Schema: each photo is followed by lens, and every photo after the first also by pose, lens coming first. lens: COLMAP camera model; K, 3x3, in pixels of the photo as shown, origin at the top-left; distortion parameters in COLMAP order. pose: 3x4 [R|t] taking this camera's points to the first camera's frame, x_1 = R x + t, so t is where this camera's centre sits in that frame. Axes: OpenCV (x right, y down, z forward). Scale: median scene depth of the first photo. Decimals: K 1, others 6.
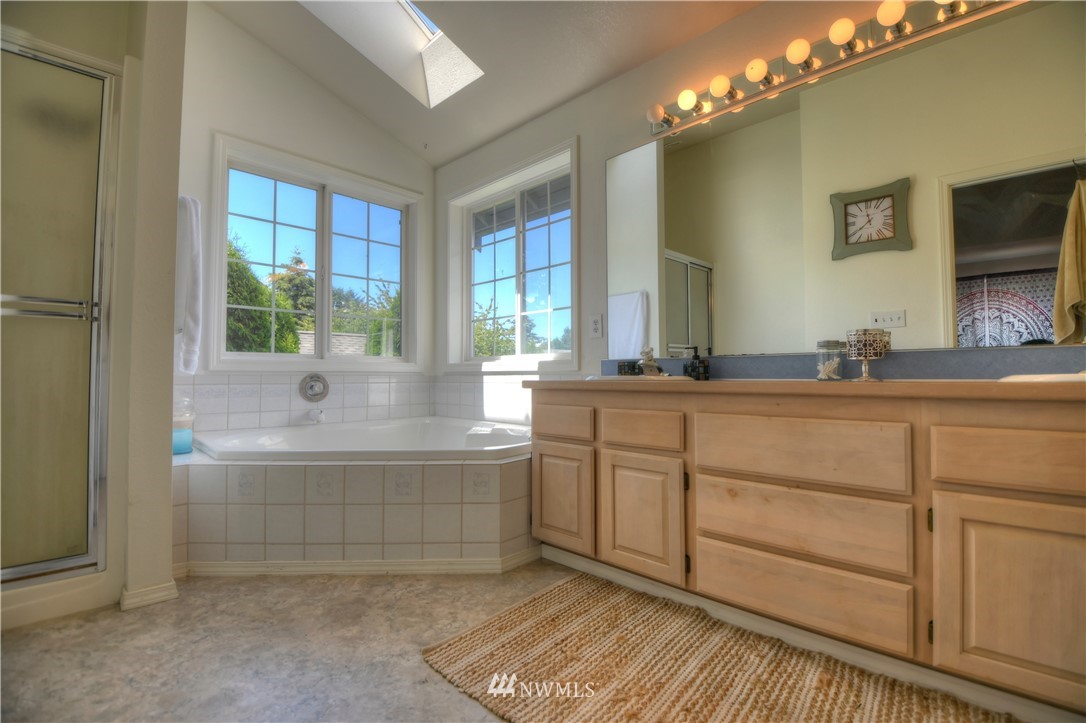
lens RADIAL K [[481.6, 0, 549.7], [0, 481.6, 358.5], [0, 0, 1]] dist [0.017326, -0.025975]
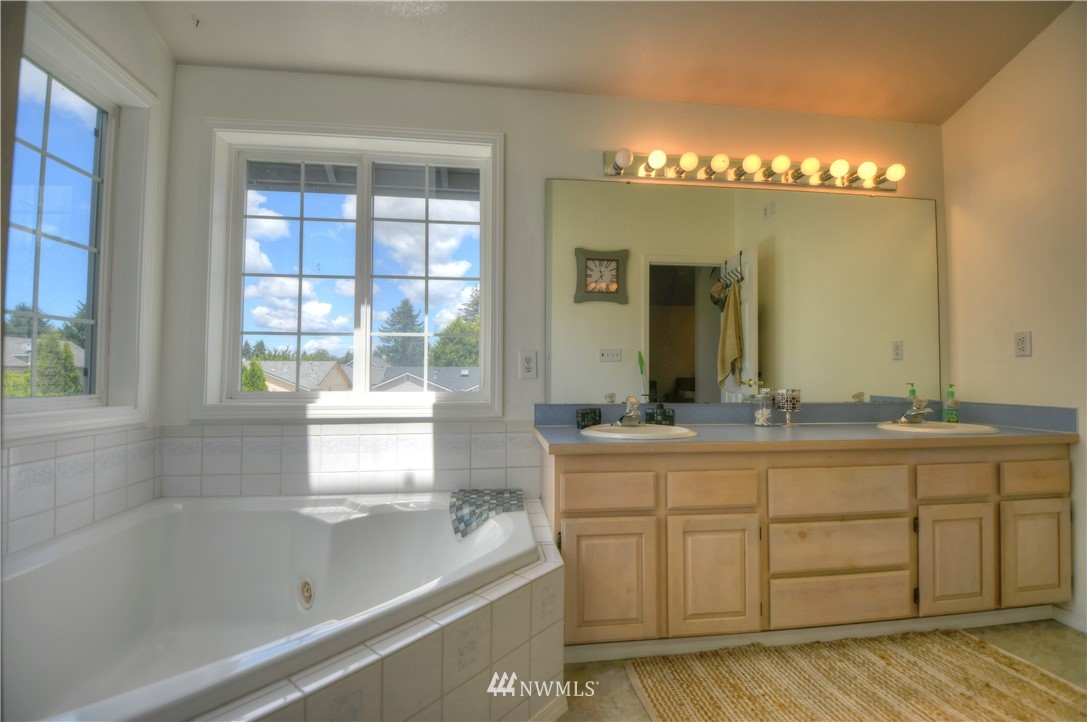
lens RADIAL K [[482.0, 0, 550.2], [0, 482.0, 358.0], [0, 0, 1]] dist [0.017326, -0.025975]
pose [[0.631198, 0.031399, 0.774986, -0.436815], [-0.031296, 0.999398, -0.015002, -0.054492], [-0.774990, -0.014785, 0.631801, 0.338857]]
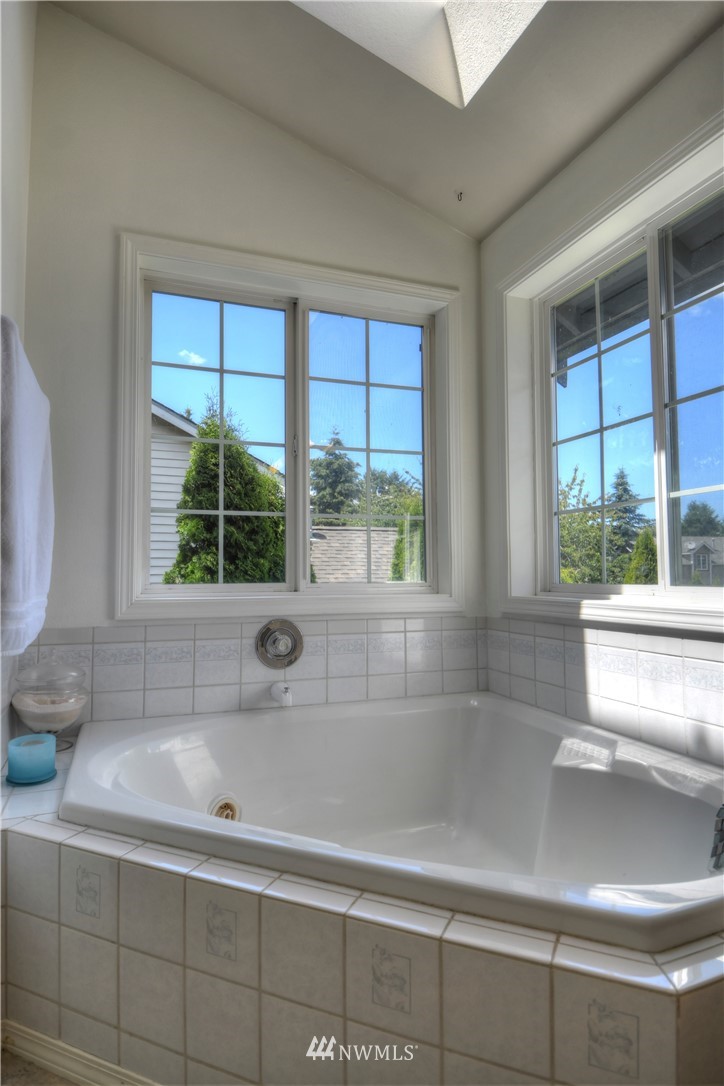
lens RADIAL K [[626.3, 0, 362.0], [0, 626.3, 543.0], [0, 0, 1]] dist [0.043890, -0.050516]
pose [[0.901895, -0.024582, -0.431256, -0.063515], [0.018692, 0.999665, -0.017890, -0.042455], [0.431551, 0.008074, 0.902052, 0.335554]]
